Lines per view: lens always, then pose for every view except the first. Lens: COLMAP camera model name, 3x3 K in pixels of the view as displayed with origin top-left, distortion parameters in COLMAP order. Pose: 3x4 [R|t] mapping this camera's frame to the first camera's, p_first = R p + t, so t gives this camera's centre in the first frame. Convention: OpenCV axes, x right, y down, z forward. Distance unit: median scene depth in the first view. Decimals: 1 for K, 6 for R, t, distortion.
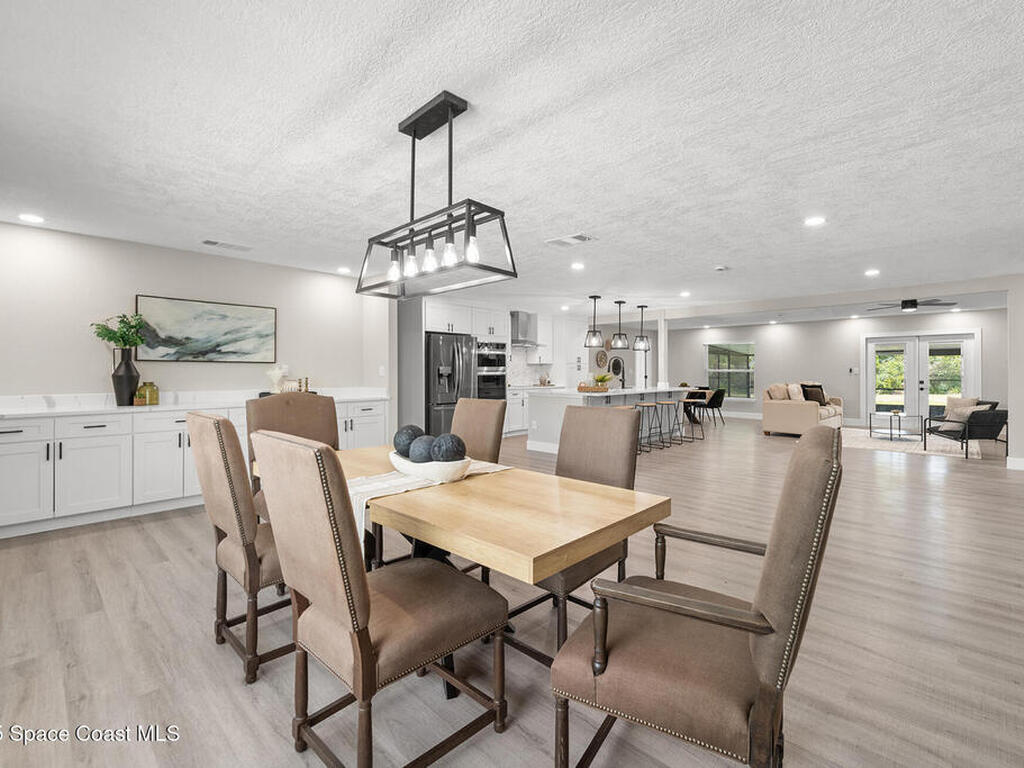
lens RADIAL K [[465.1, 0, 530.9], [0, 465.1, 371.3], [0, 0, 1]] dist [0.017223, 0.000126]
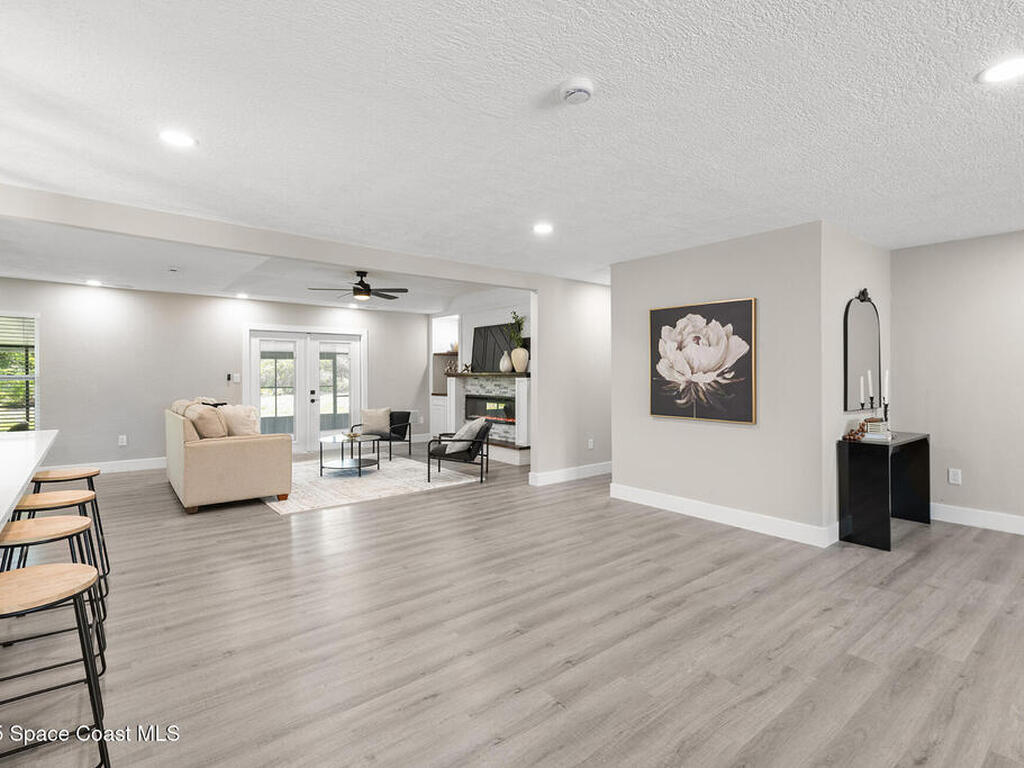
lens RADIAL K [[522.7, 0, 526.1], [0, 522.7, 375.7], [0, 0, 1]] dist [-0.002999, -0.001185]
pose [[0.116574, -0.002339, 0.993179, 0.030480], [0.002483, 0.999995, 0.002063, -0.014059], [-0.993179, 0.002225, 0.116579, 1.473145]]
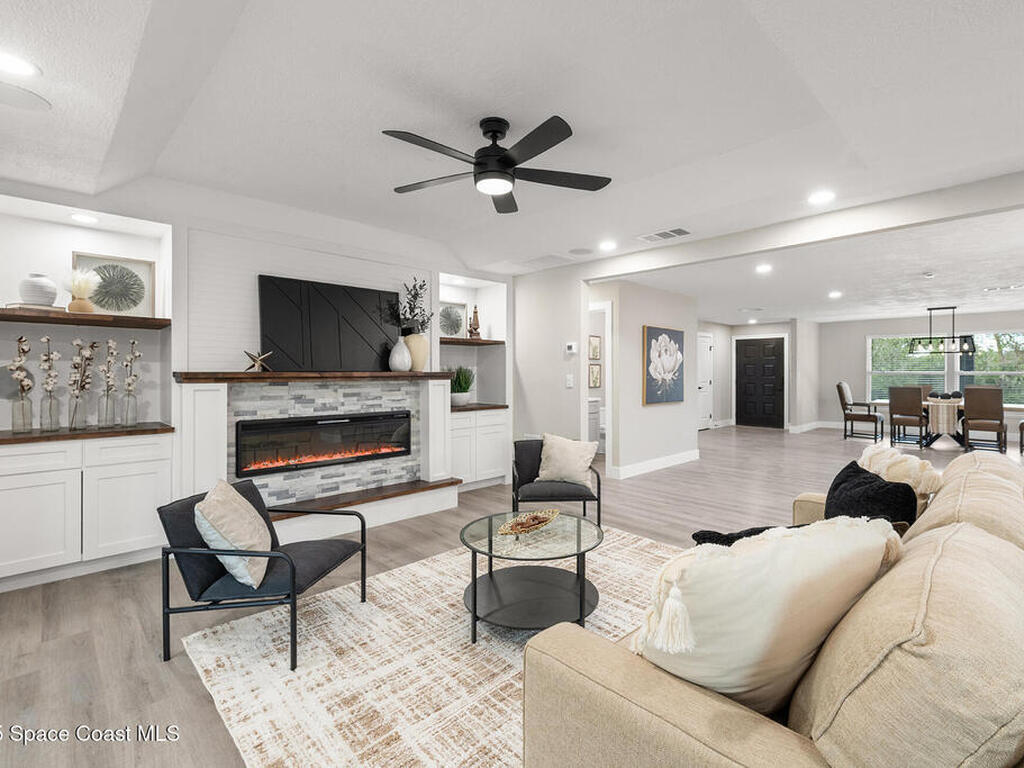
lens RADIAL K [[480.8, 0, 533.4], [0, 480.8, 381.2], [0, 0, 1]] dist [0.034223, 0.000102]
pose [[-0.999534, 0.002131, 0.030435, 1.816437], [0.002693, 0.999827, 0.018429, -0.021343], [-0.030391, 0.018502, -0.999367, 3.040859]]
